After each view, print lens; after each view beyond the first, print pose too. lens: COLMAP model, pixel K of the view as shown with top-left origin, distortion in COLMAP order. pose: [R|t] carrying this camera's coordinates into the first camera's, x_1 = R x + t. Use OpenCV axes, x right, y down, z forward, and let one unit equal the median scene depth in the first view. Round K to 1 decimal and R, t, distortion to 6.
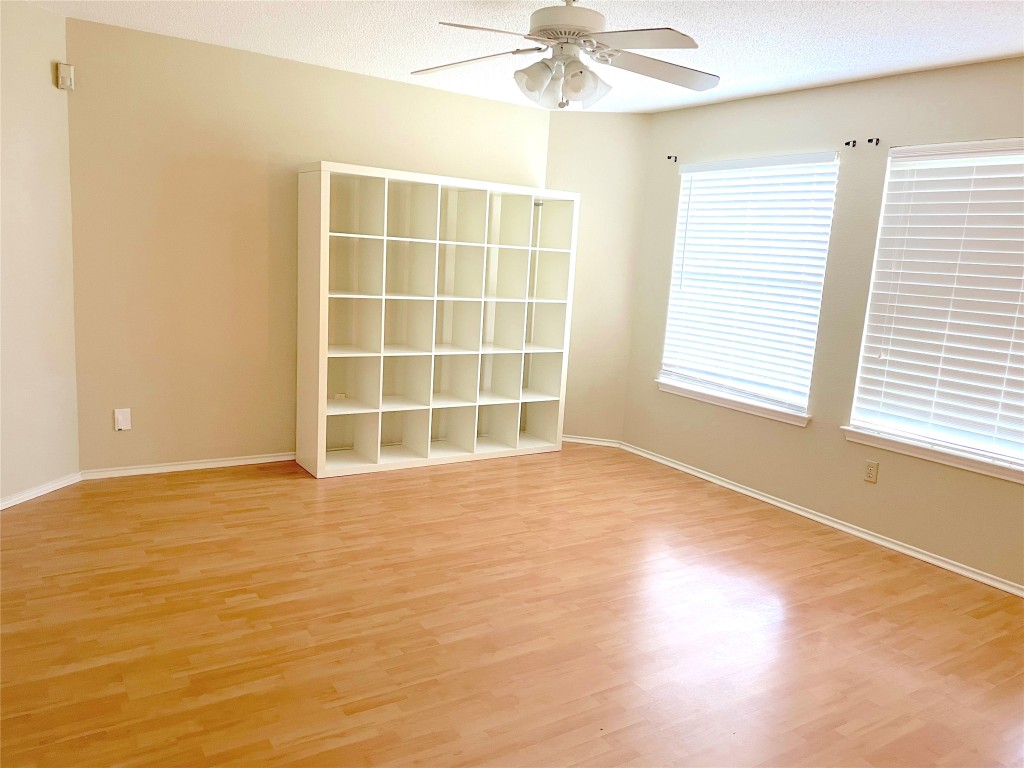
lens RADIAL K [[795.0, 0, 512.0], [0, 795.0, 384.0], [0, 0, 1]] dist [0.116512, -0.149285]
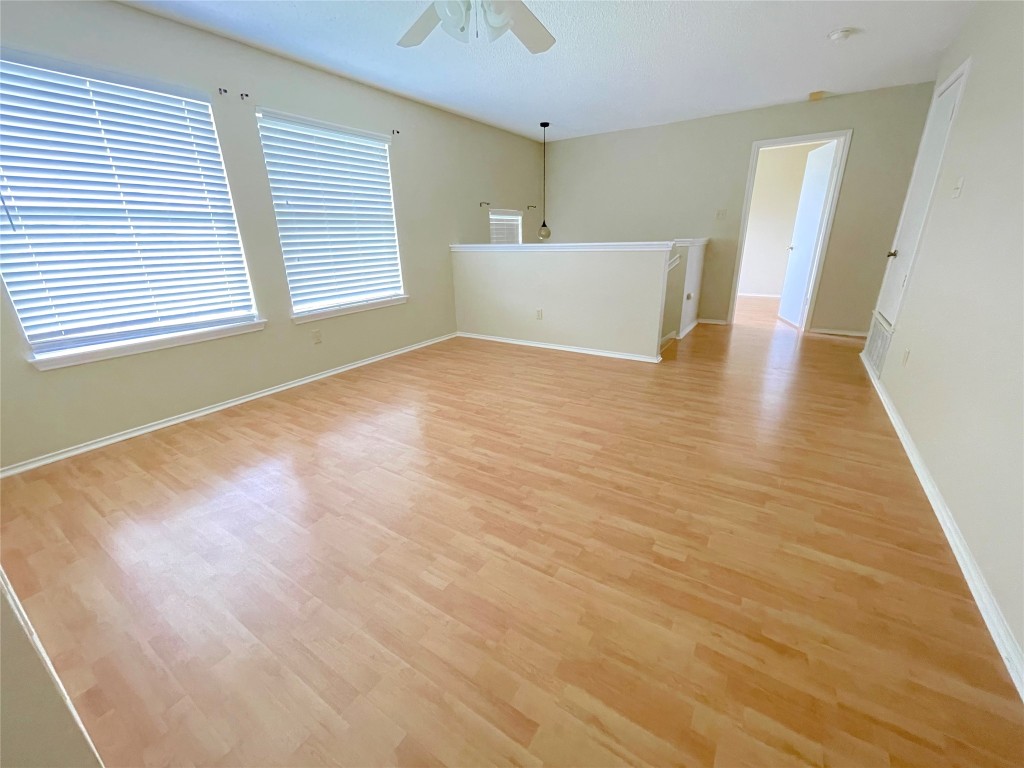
lens RADIAL K [[414.9, 0, 515.7], [0, 414.9, 383.7], [0, 0, 1]] dist [-0.018536, 0.004671]
pose [[-0.418016, -0.354162, 0.836560, -0.528129], [0.149475, 0.881510, 0.447882, -0.141362], [-0.896058, 0.312267, -0.315547, 1.108177]]
